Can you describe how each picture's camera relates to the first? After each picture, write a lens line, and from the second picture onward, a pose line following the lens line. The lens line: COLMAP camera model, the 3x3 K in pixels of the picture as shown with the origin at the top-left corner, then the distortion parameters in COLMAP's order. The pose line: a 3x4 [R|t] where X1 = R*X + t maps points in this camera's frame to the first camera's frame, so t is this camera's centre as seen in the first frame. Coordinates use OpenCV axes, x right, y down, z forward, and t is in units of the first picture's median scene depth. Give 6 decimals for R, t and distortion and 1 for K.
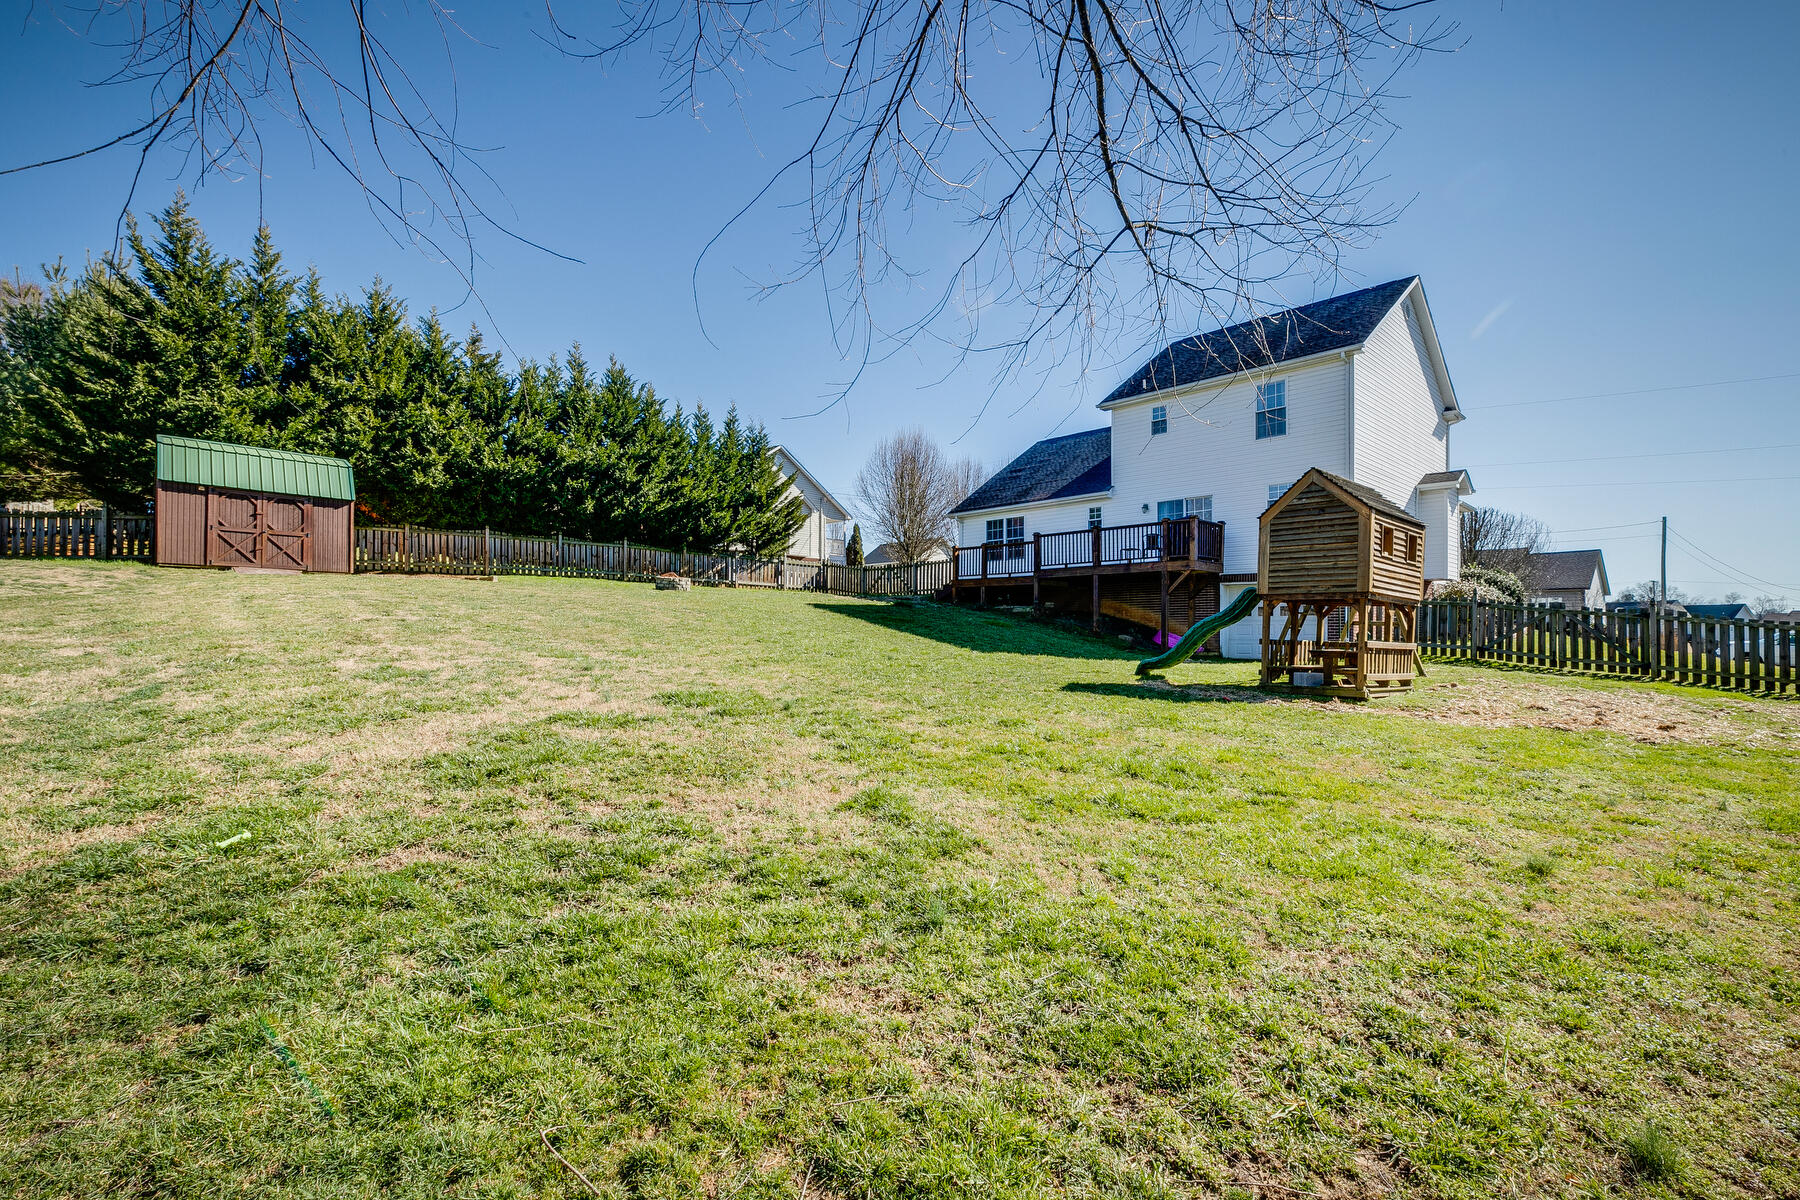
lens RADIAL K [[819.9, 0, 900.0], [0, 819.9, 600.0], [0, 0, 1]] dist [0.002632, 0.000159]
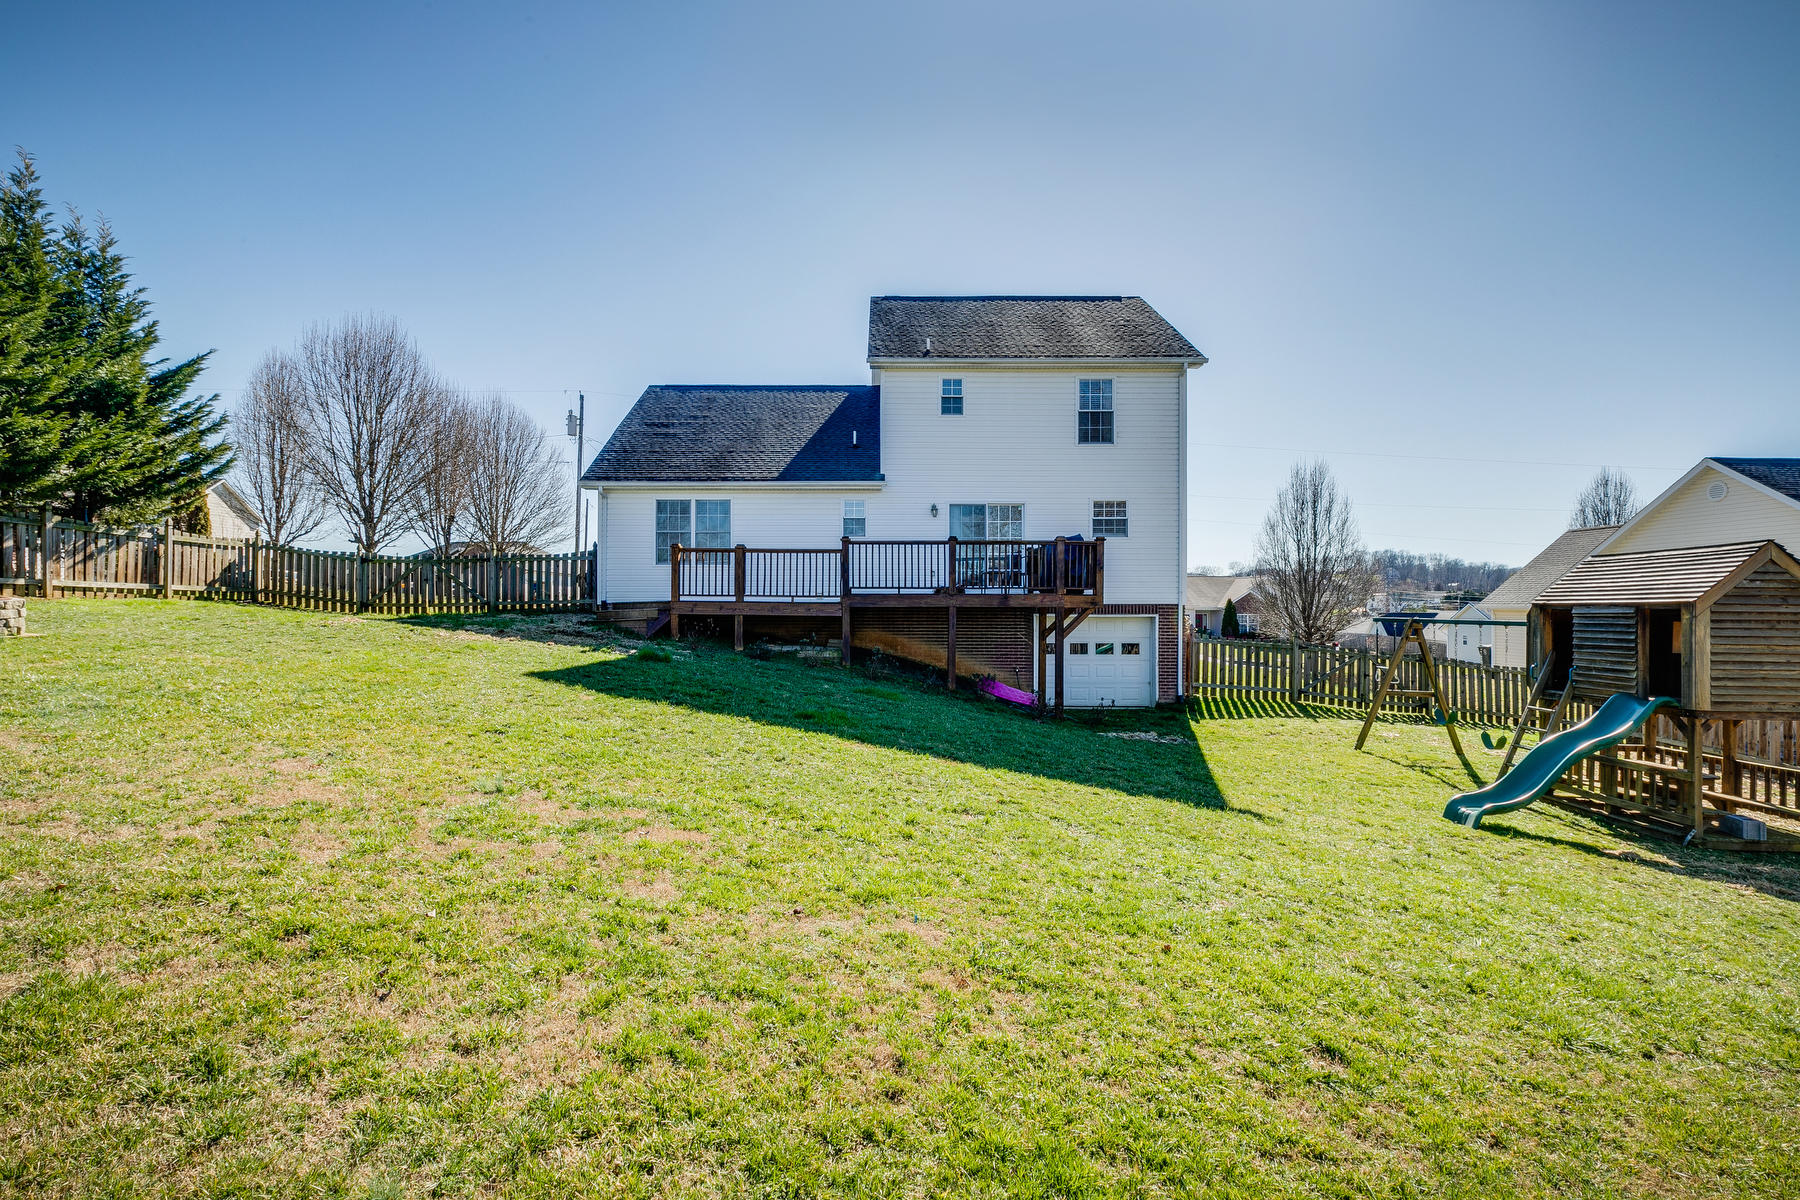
lens RADIAL K [[819.9, 0, 900.0], [0, 819.9, 600.0], [0, 0, 1]] dist [0.002632, 0.000159]
pose [[0.691796, -0.001080, 0.722092, -0.258104], [-0.028360, 0.999187, 0.028664, -0.048616], [-0.721536, -0.040309, 0.691203, 0.479400]]
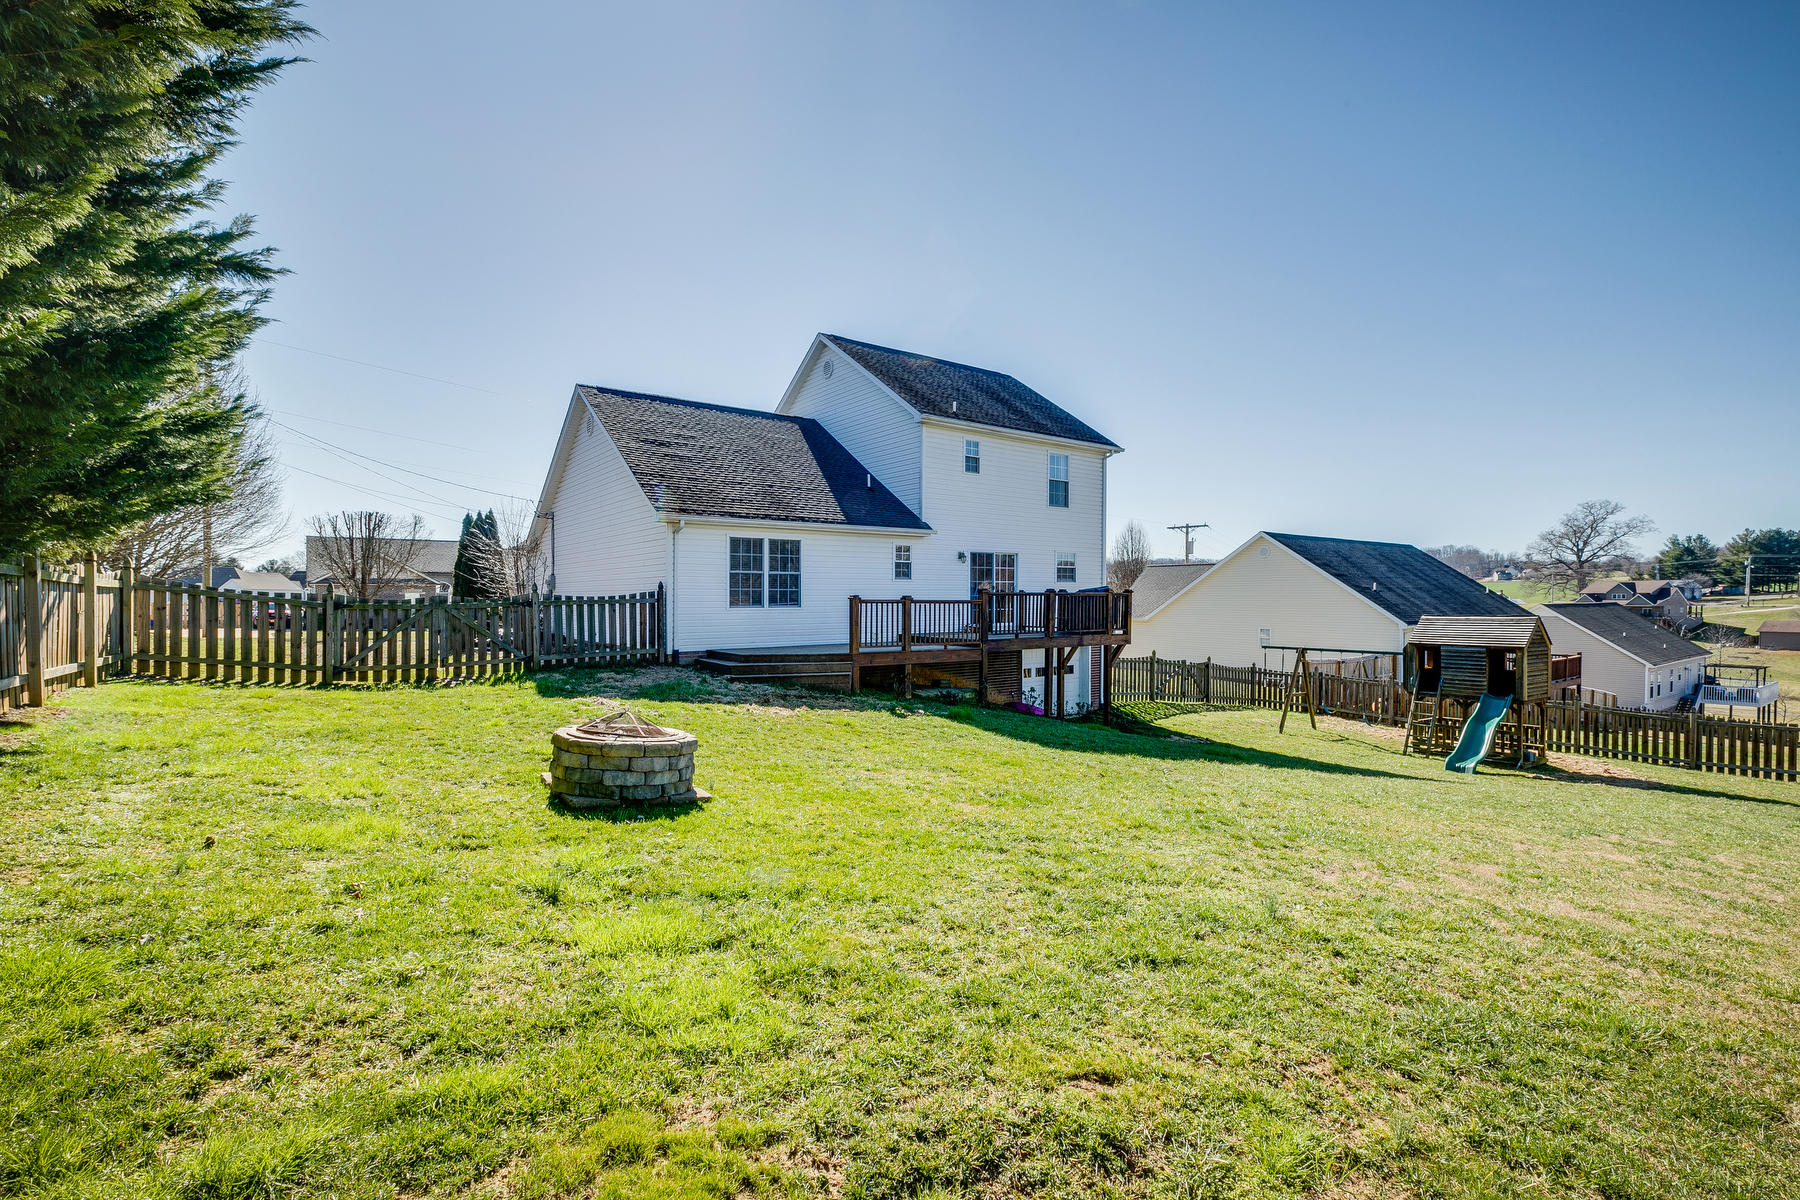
lens RADIAL K [[802.7, 0, 896.2], [0, 802.7, 590.3], [0, 0, 1]] dist [0.004130, -0.000189]
pose [[0.118558, -0.001102, 0.992947, -0.513966], [-0.042492, 0.999078, 0.006183, -0.077071], [-0.992038, -0.042925, 0.118402, 0.934058]]
